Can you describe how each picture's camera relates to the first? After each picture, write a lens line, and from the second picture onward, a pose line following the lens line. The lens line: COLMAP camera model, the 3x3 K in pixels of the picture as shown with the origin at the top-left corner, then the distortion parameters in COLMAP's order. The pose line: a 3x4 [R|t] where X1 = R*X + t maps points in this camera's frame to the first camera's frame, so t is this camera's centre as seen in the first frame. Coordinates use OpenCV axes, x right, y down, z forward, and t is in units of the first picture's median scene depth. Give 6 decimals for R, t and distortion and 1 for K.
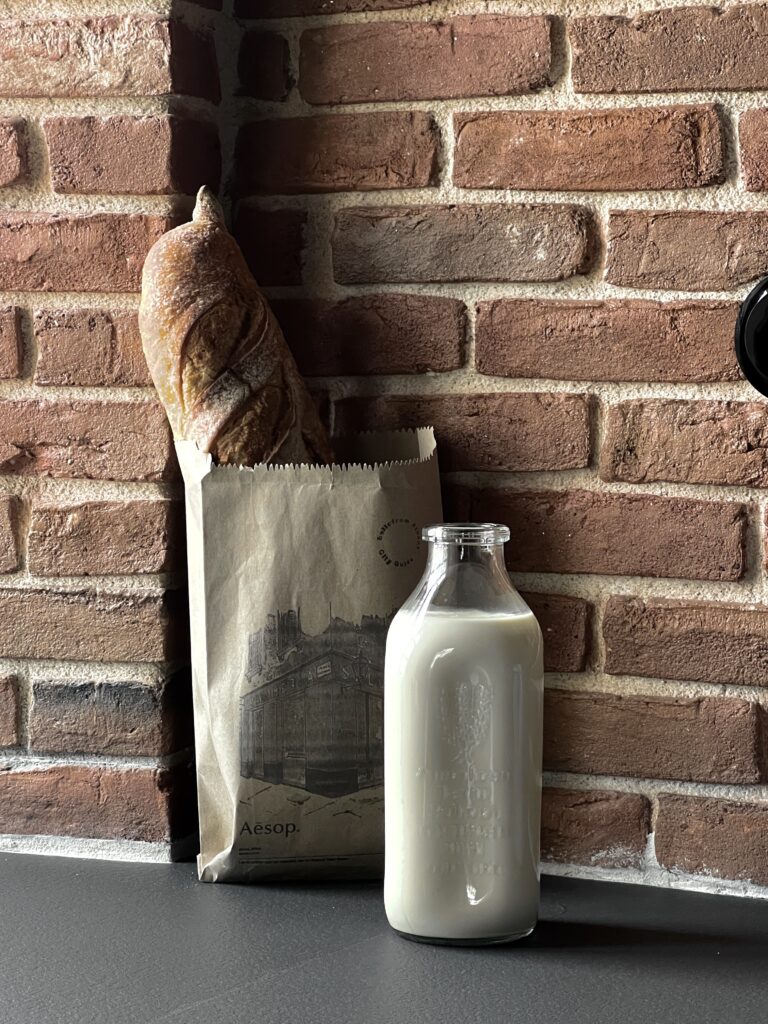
lens RADIAL K [[2575.3, 0, 385.7], [0, 2575.3, 511.8], [0, 0, 1]] dist [0.086510, 0.000000]
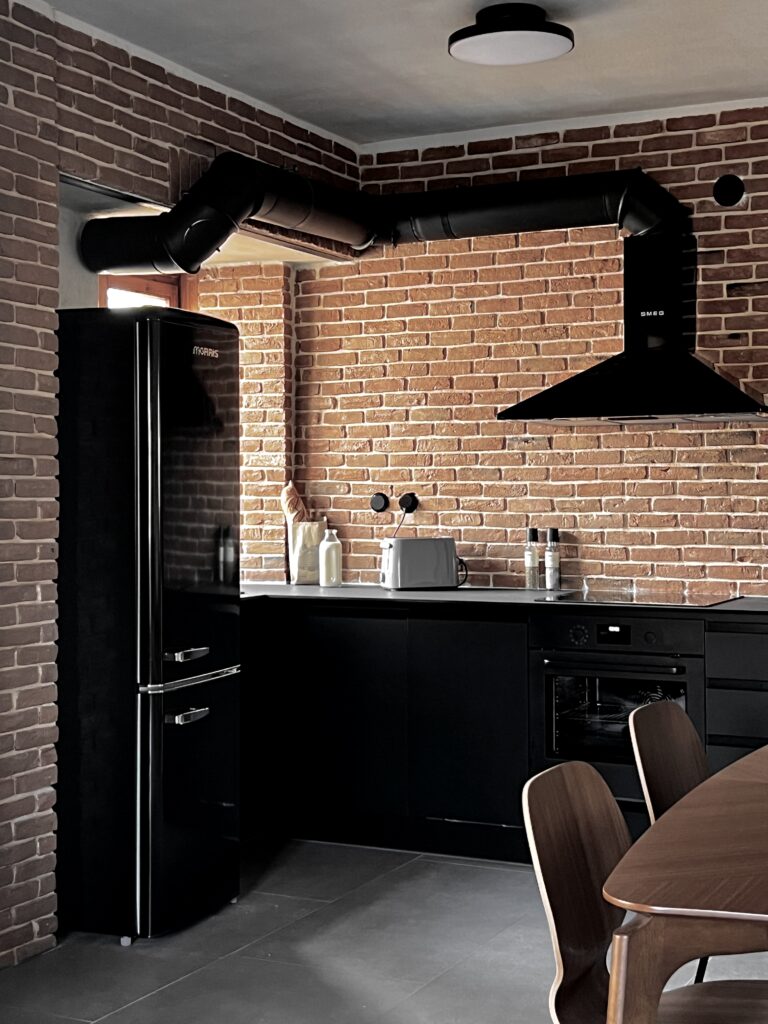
lens RADIAL K [[1562.4, 0, 383.5], [0, 1562.4, 512.7], [0, 0, 1]] dist [-0.002943, 0.000000]
pose [[0.998531, -0.012227, 0.052779, -0.044879], [0.014291, 0.999141, -0.038903, 0.114396], [-0.052258, 0.039600, 0.997848, -2.966935]]
